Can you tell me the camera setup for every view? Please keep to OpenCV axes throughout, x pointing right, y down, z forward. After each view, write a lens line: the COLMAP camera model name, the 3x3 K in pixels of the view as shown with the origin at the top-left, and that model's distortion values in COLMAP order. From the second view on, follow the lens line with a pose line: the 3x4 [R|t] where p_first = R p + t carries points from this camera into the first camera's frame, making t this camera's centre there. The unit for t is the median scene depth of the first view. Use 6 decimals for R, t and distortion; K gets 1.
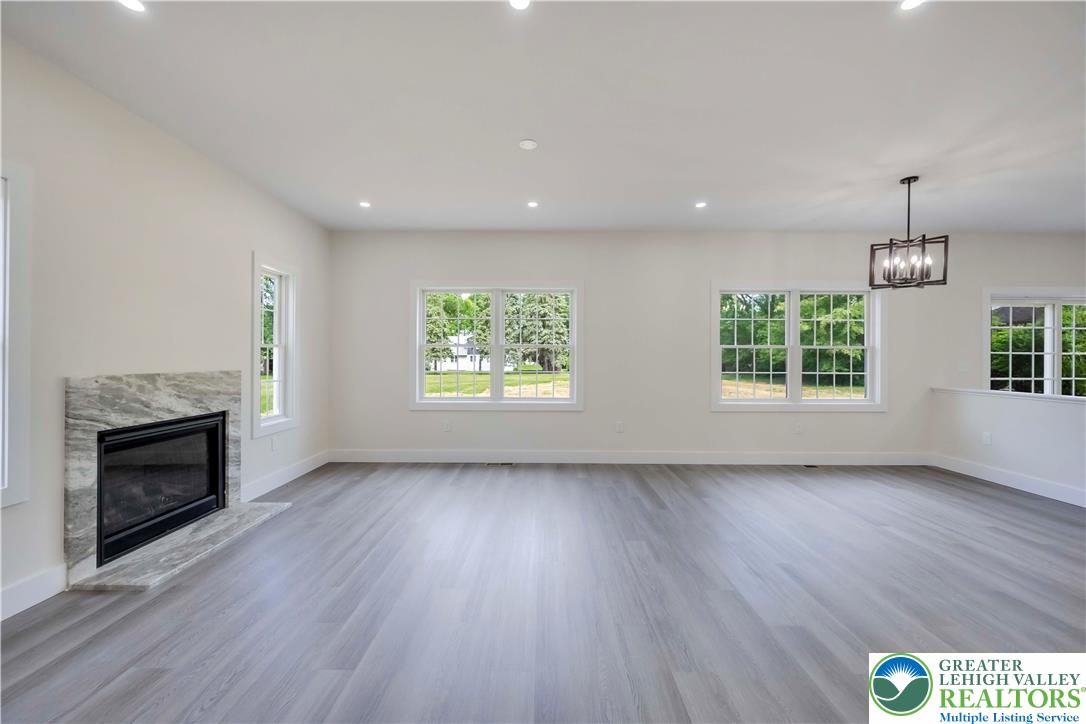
lens RADIAL K [[423.1, 0, 543.0], [0, 423.1, 362.0], [0, 0, 1]] dist [-0.003229, -0.000156]
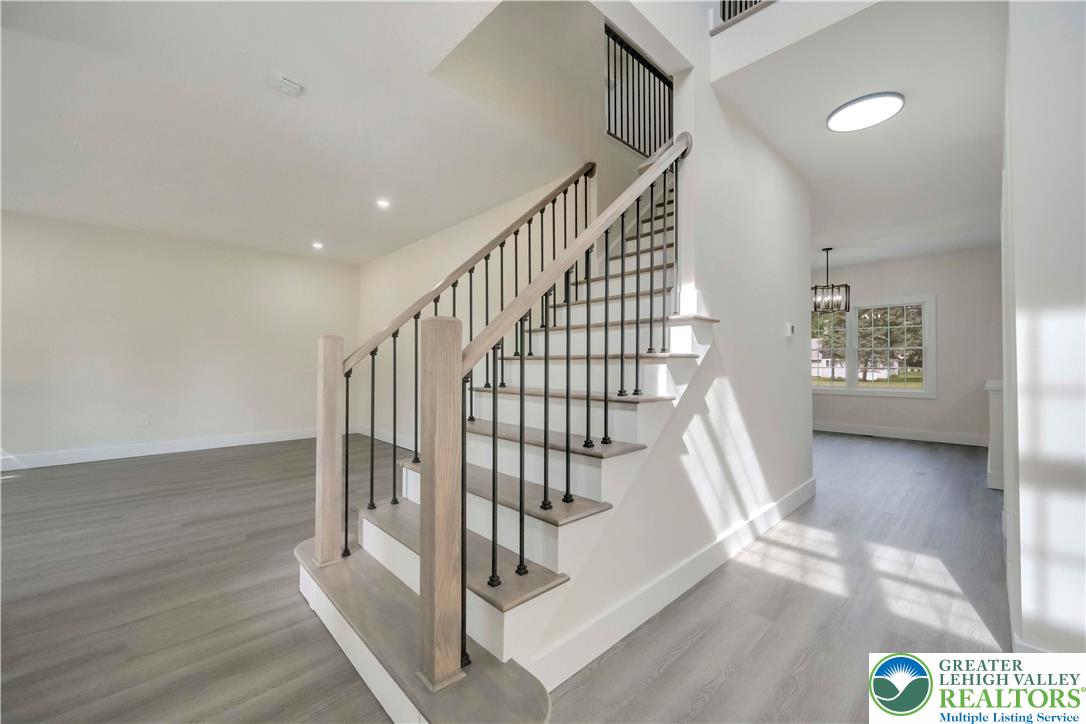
lens RADIAL K [[423.1, 0, 543.0], [0, 423.1, 362.0], [0, 0, 1]] dist [-0.003229, -0.000156]
pose [[0.689403, -0.016355, -0.724194, 1.329427], [0.005479, 0.999834, -0.017364, 0.027306], [0.724358, 0.008003, 0.689378, -0.942087]]
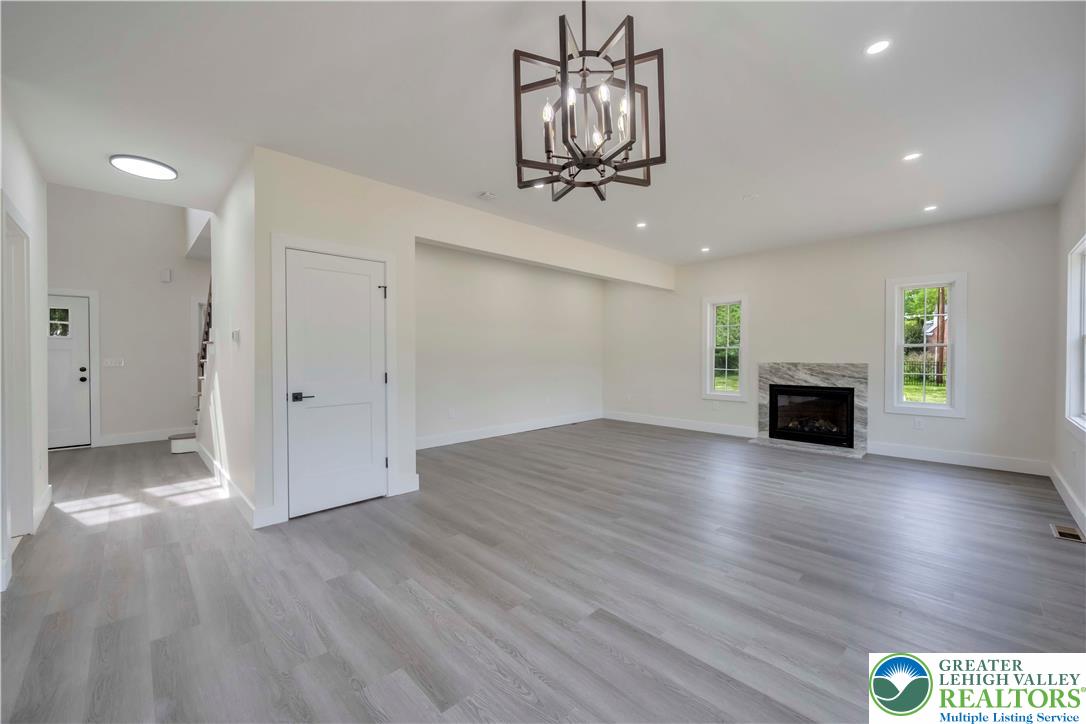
lens RADIAL K [[434.8, 0, 543.0], [0, 434.8, 362.0], [0, 0, 1]] dist [0.025510, -0.000014]
pose [[-0.709979, 0.012262, -0.704116, 1.259201], [-0.004917, 0.999738, 0.022368, -0.015349], [0.704206, 0.019343, -0.709732, 1.344766]]
